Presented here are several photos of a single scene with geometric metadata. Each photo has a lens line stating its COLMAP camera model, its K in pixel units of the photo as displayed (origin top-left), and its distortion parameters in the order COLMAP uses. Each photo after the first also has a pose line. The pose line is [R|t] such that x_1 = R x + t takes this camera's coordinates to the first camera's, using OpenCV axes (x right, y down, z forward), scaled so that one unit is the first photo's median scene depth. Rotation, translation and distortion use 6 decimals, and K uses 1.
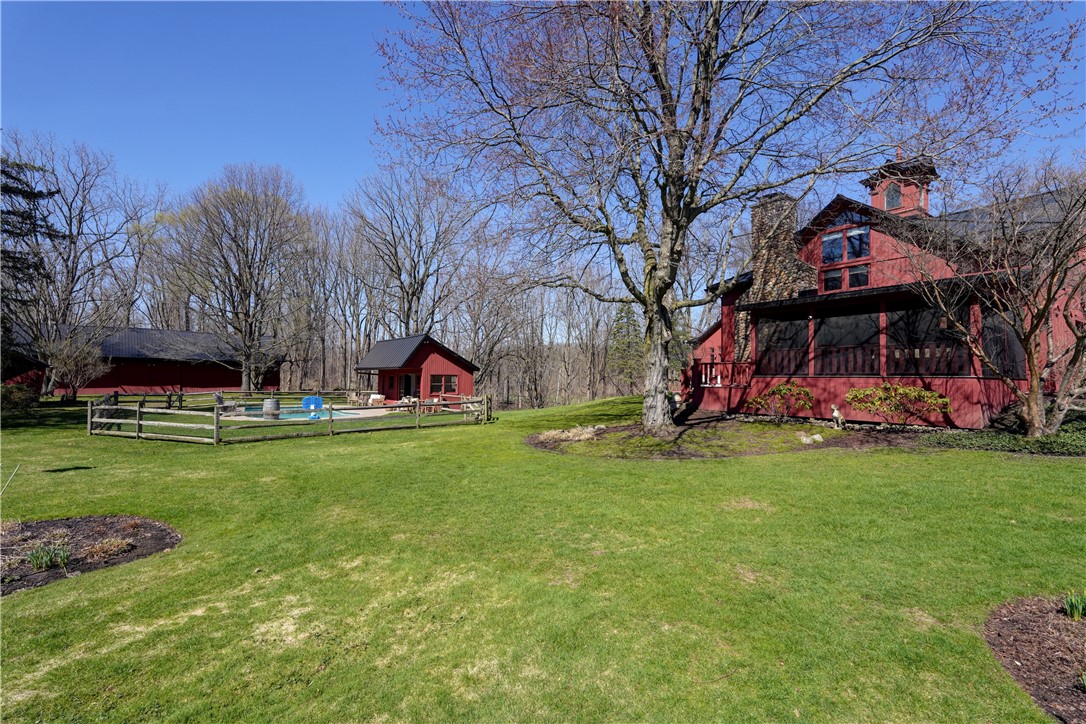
lens RADIAL K [[490.0, 0, 542.7], [0, 490.0, 353.7], [0, 0, 1]] dist [0.003858, 0.001260]
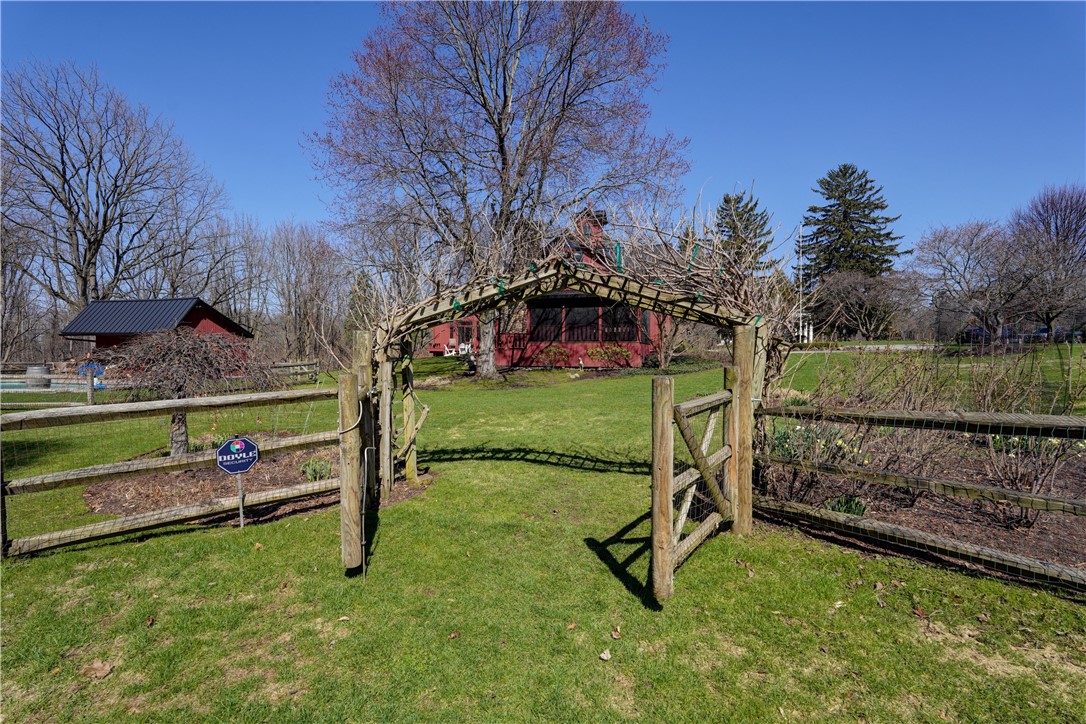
lens RADIAL K [[490.0, 0, 543.0], [0, 490.0, 357.2], [0, 0, 1]] dist [0.003858, 0.001260]
pose [[0.796225, -0.012591, 0.604869, -0.555521], [-0.026765, 0.998071, 0.056008, 0.006553], [-0.604408, -0.060785, 0.794353, -0.314970]]
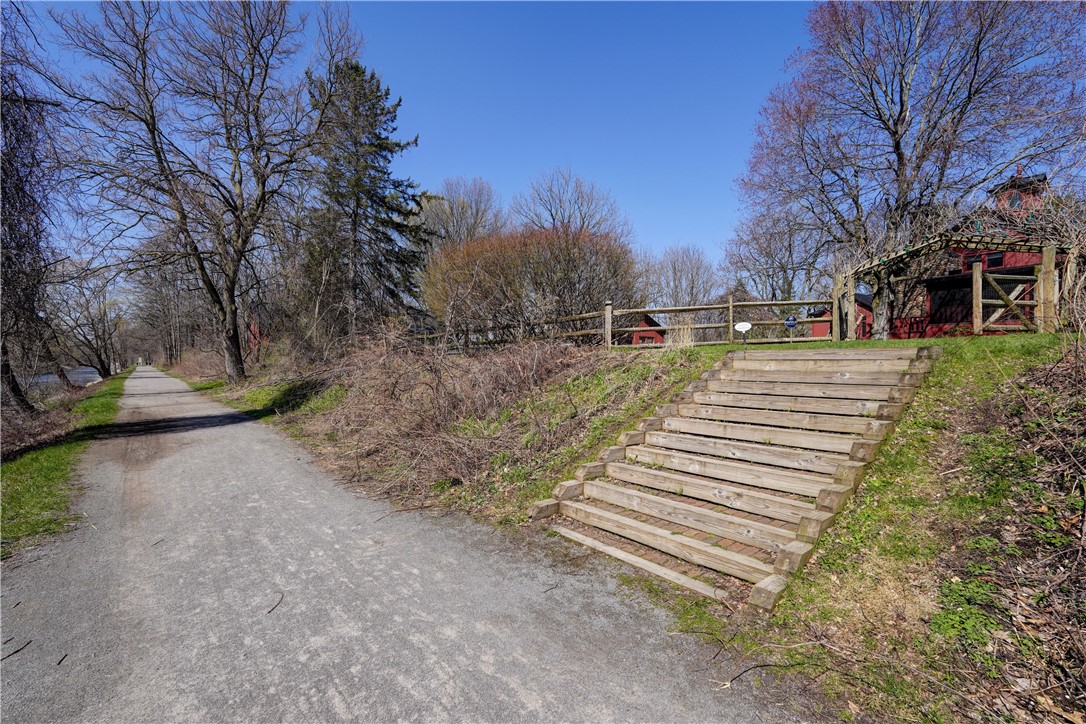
lens RADIAL K [[490.0, 0, 541.5], [0, 490.0, 360.0], [0, 0, 1]] dist [0.003858, 0.001260]
pose [[0.998721, -0.001852, -0.050530, -0.863711], [0.003967, 0.999119, 0.041783, 0.102855], [0.050408, -0.041930, 0.997848, -0.765000]]
